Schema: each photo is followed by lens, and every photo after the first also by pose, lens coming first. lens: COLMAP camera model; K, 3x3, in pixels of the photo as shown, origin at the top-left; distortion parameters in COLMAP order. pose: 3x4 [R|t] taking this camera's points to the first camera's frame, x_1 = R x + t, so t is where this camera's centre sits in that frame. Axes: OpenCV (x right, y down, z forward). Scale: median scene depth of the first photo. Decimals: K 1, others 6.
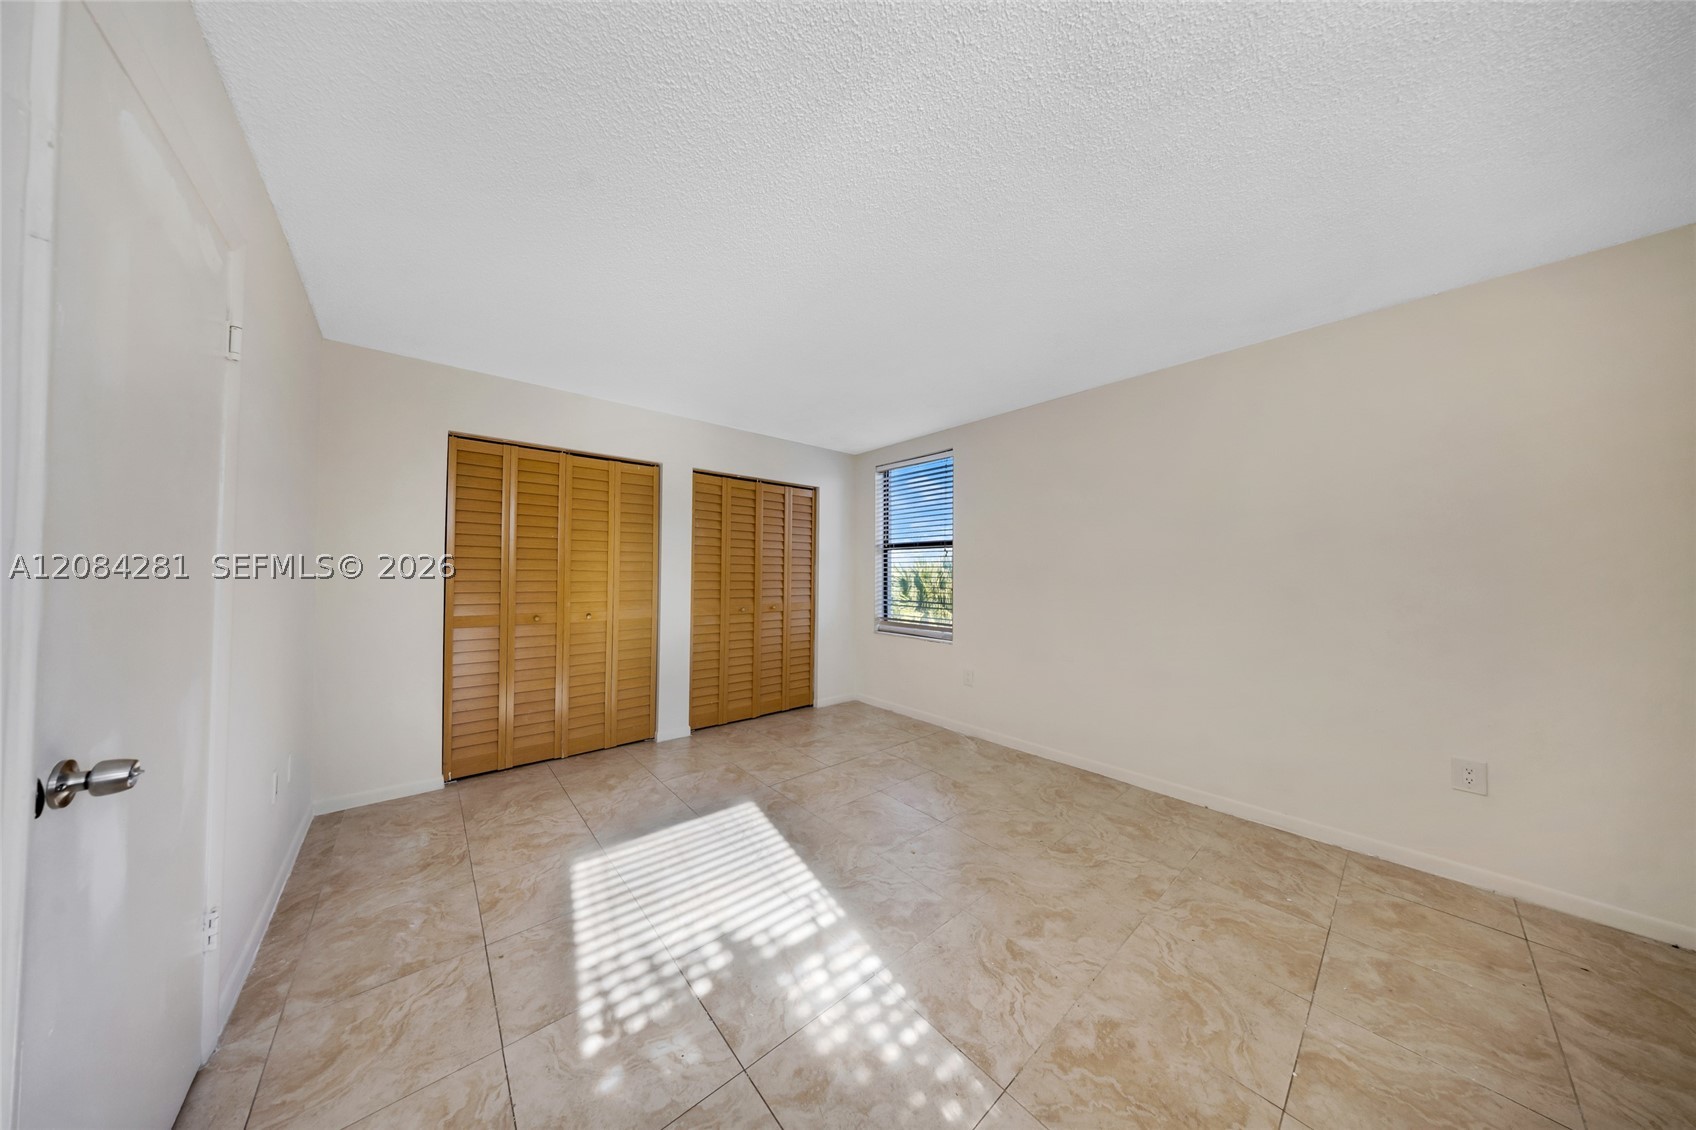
lens RADIAL K [[495.5, 0, 850.2], [0, 495.5, 561.8], [0, 0, 1]] dist [0.012477, -0.004658]
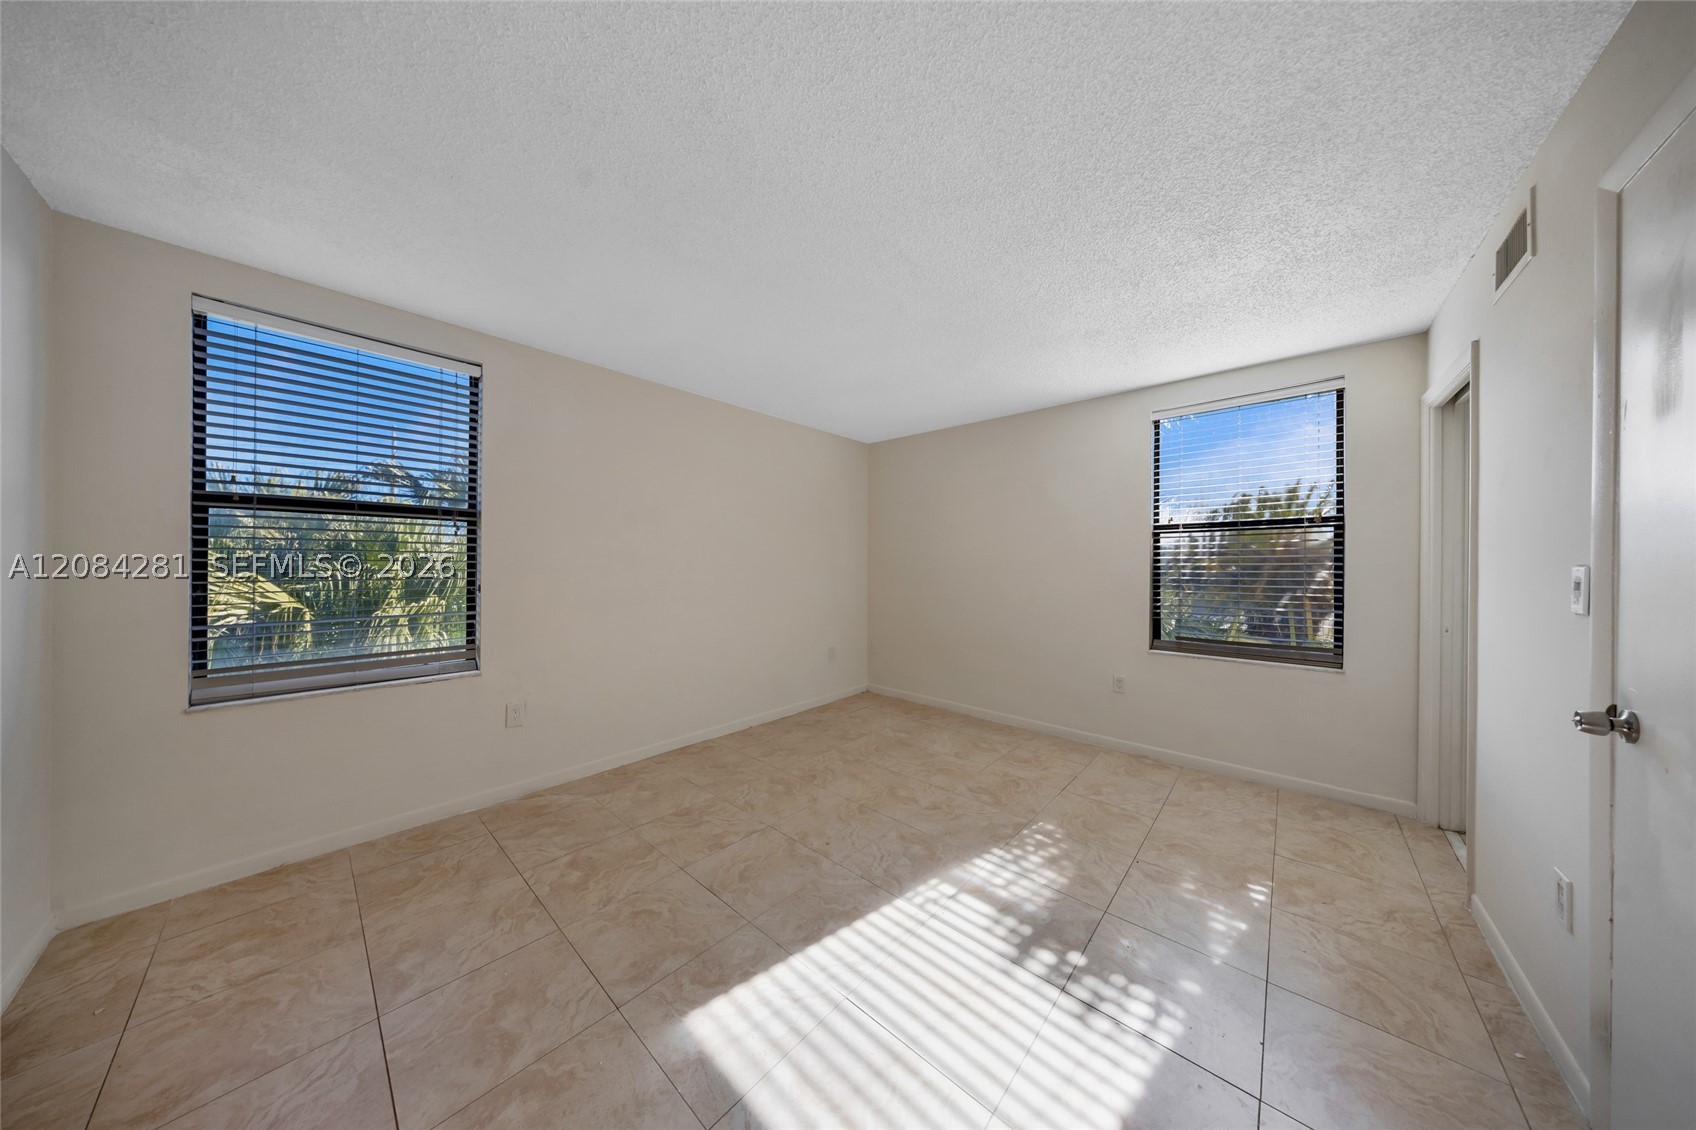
lens RADIAL K [[495.5, 0, 850.2], [0, 495.5, 561.8], [0, 0, 1]] dist [0.012477, -0.004658]
pose [[-0.126538, -0.008040, 0.991929, -0.979701], [-0.029260, 0.999562, 0.004369, 0.008494], [-0.991530, -0.028471, -0.126718, 1.230921]]
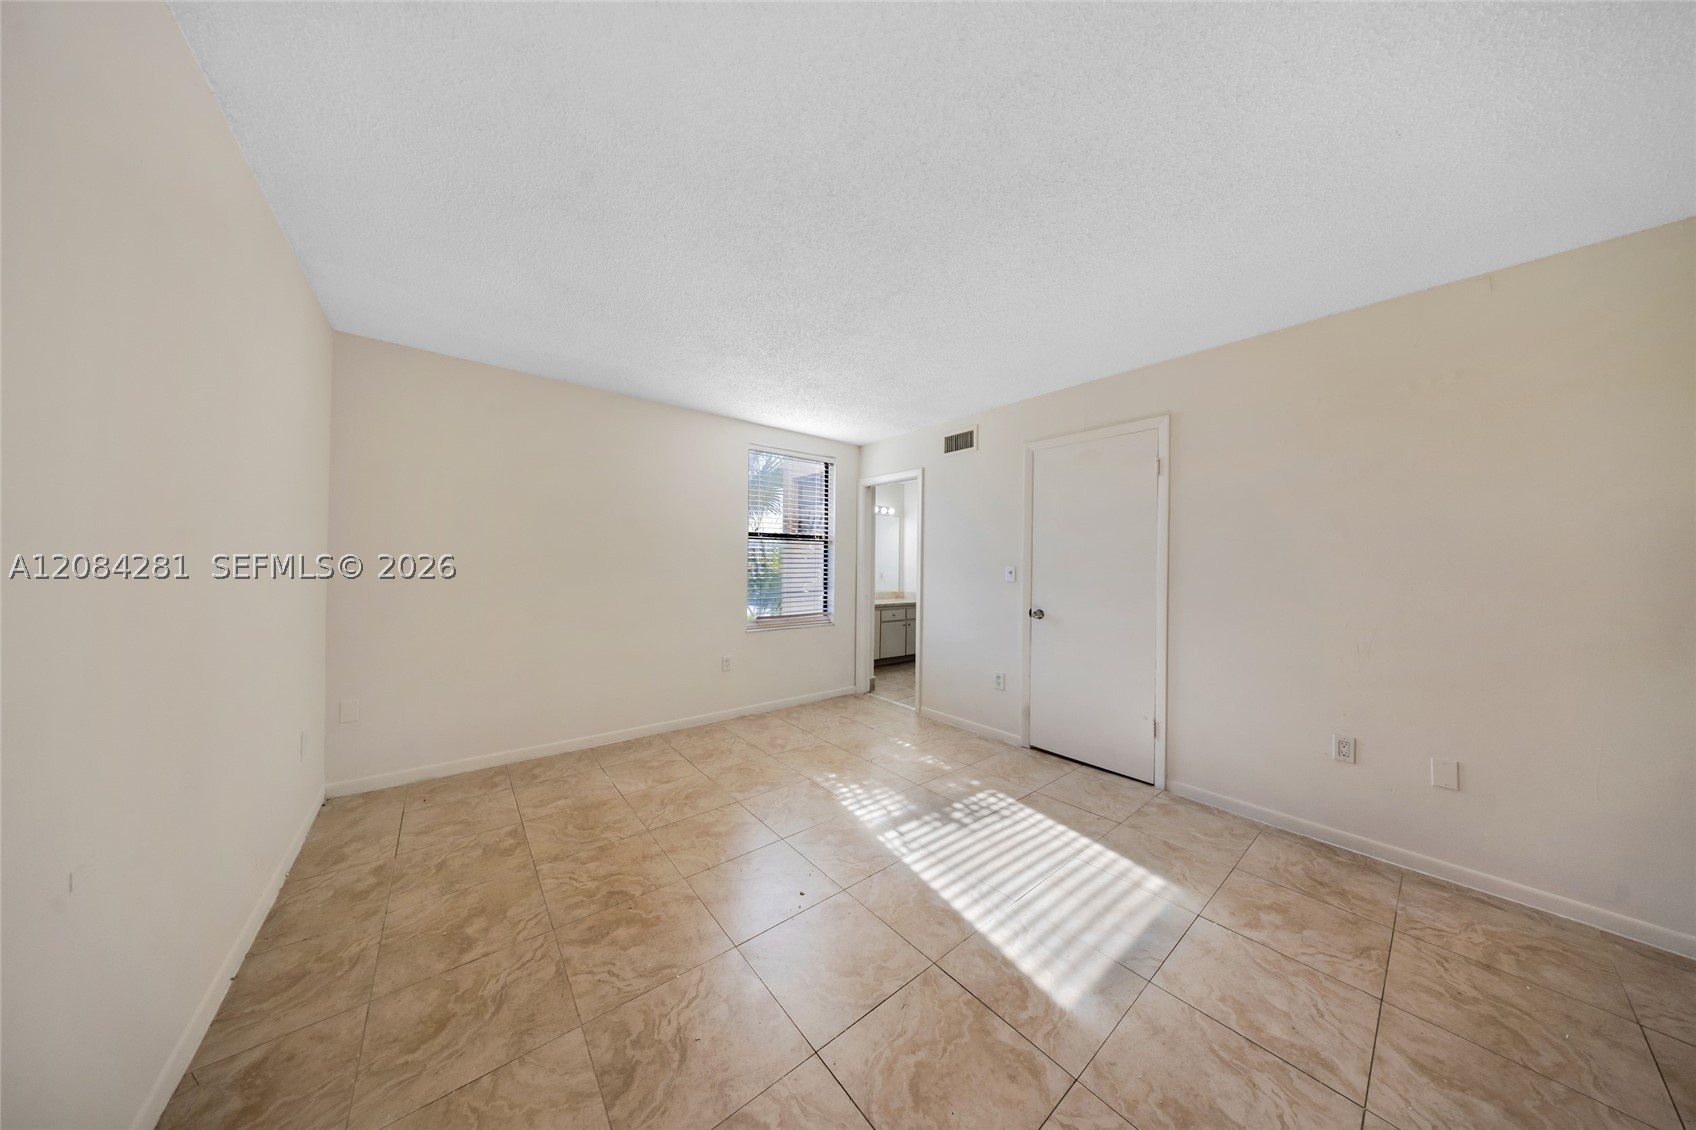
lens RADIAL K [[495.5, 0, 850.2], [0, 495.5, 561.8], [0, 0, 1]] dist [0.012477, -0.004658]
pose [[-0.999237, -0.018192, 0.034561, 0.025888], [-0.019178, 0.999411, -0.028440, 0.042773], [-0.034023, -0.029082, -0.998998, 2.089255]]
